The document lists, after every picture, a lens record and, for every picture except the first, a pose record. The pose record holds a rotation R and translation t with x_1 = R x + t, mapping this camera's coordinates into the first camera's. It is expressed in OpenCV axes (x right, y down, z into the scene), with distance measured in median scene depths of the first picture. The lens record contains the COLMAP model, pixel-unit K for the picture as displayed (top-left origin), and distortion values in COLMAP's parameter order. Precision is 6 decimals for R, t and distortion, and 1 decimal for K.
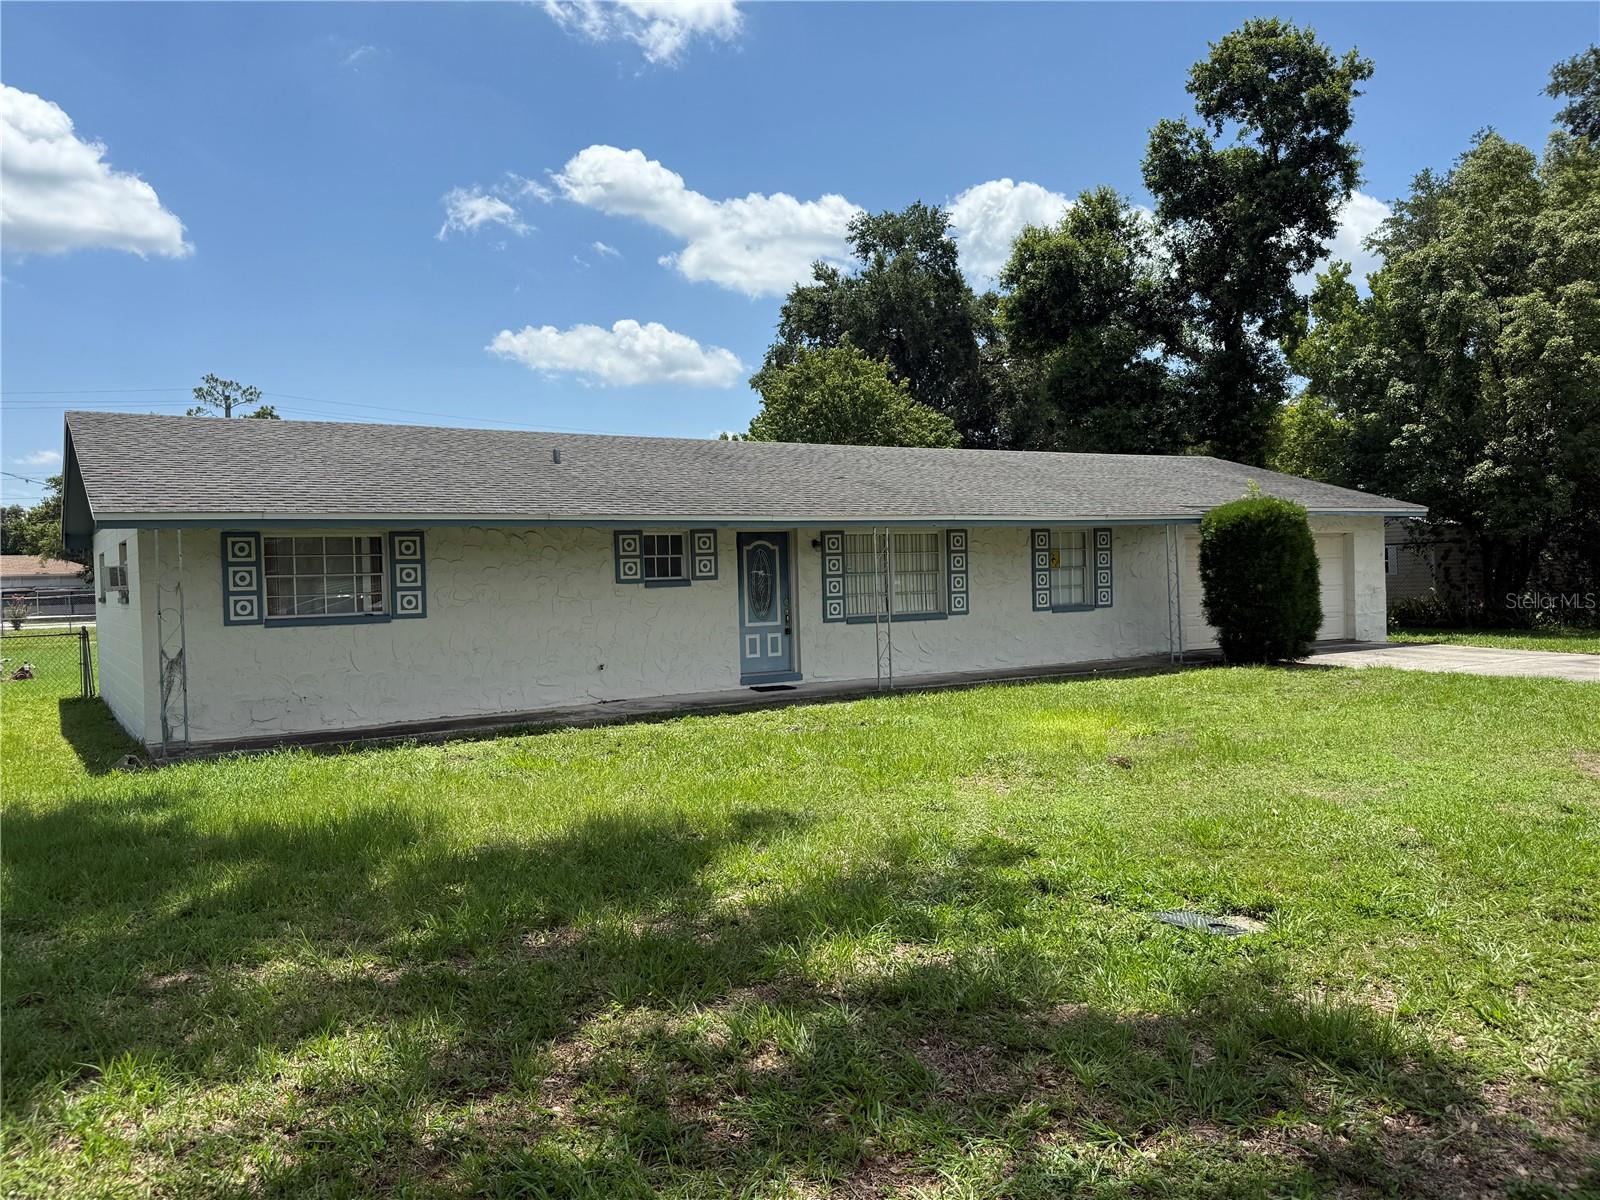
lens RADIAL K [[1172.4, 0, 799.1], [0, 1172.4, 620.7], [0, 0, 1]] dist [0.059497, -0.108171]
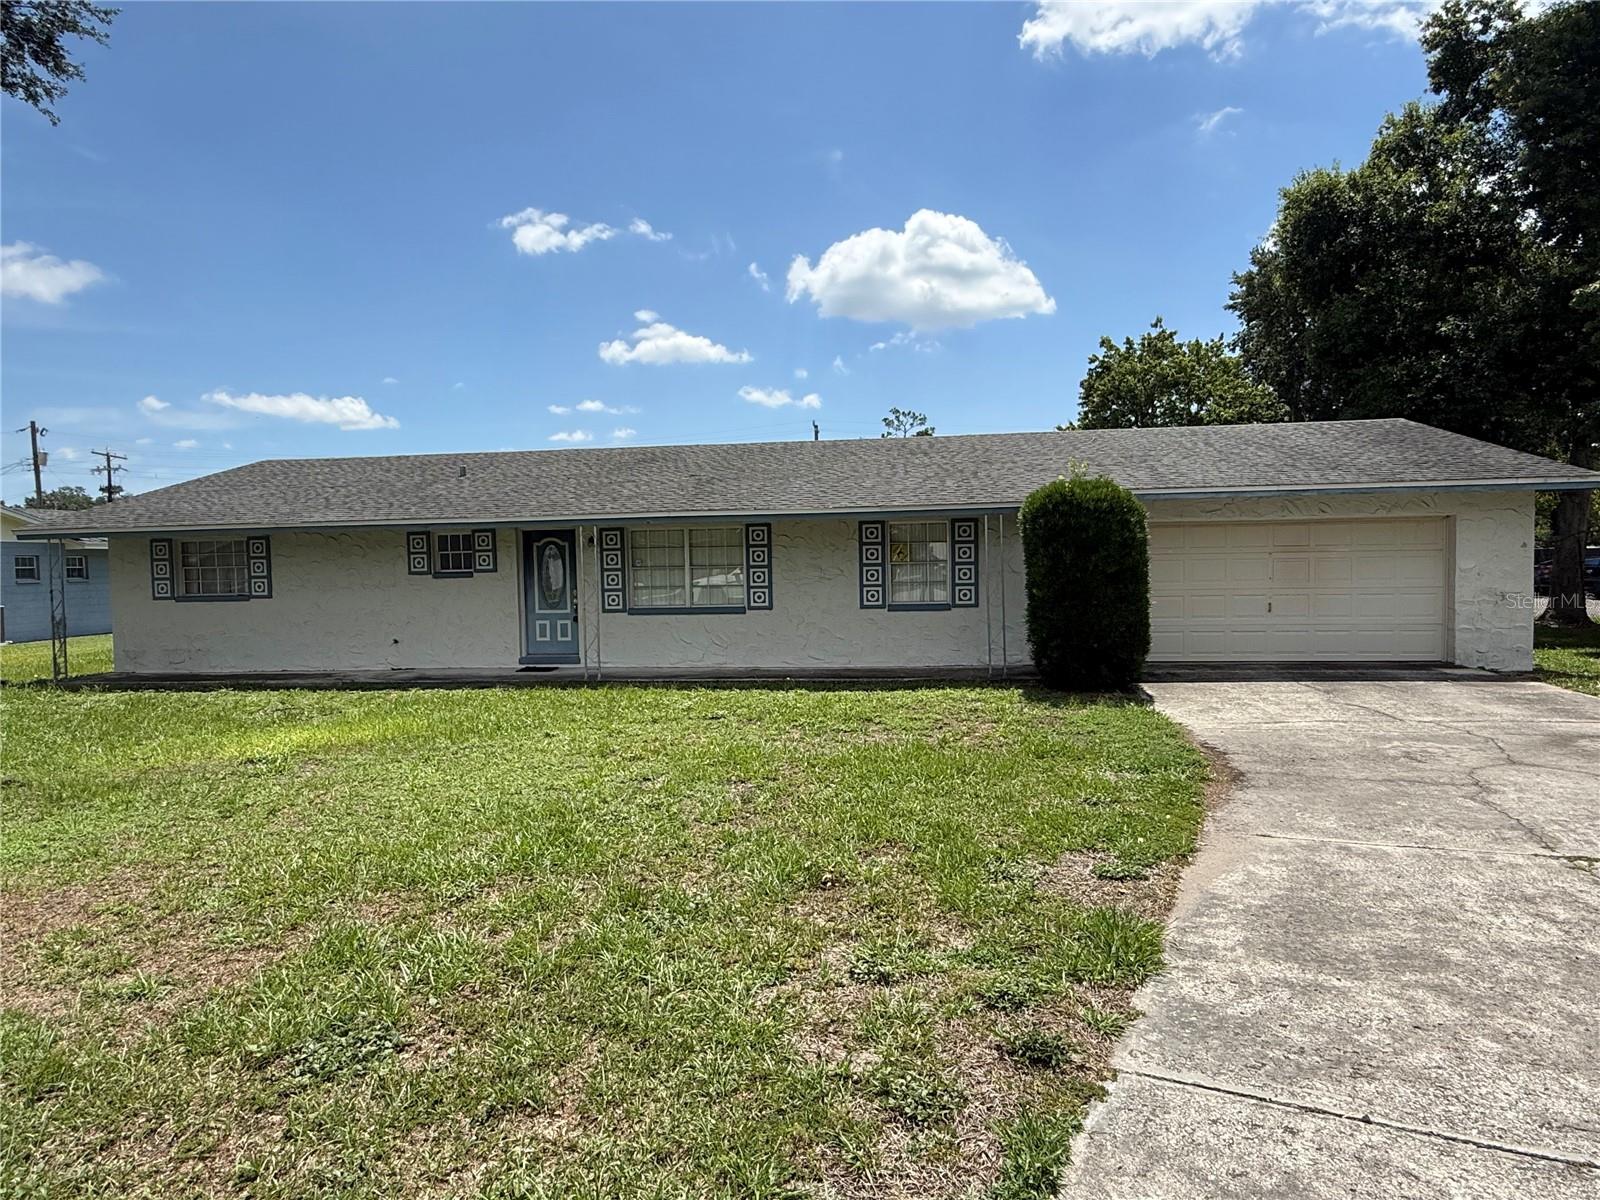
lens RADIAL K [[923.2, 0, 796.4], [0, 923.2, 599.1], [0, 0, 1]] dist [0.002041, -0.001287]
pose [[0.788110, 0.035791, -0.614492, 0.696301], [-0.026080, 0.999353, 0.024759, -0.037176], [0.614981, -0.003487, 0.788534, 0.440092]]
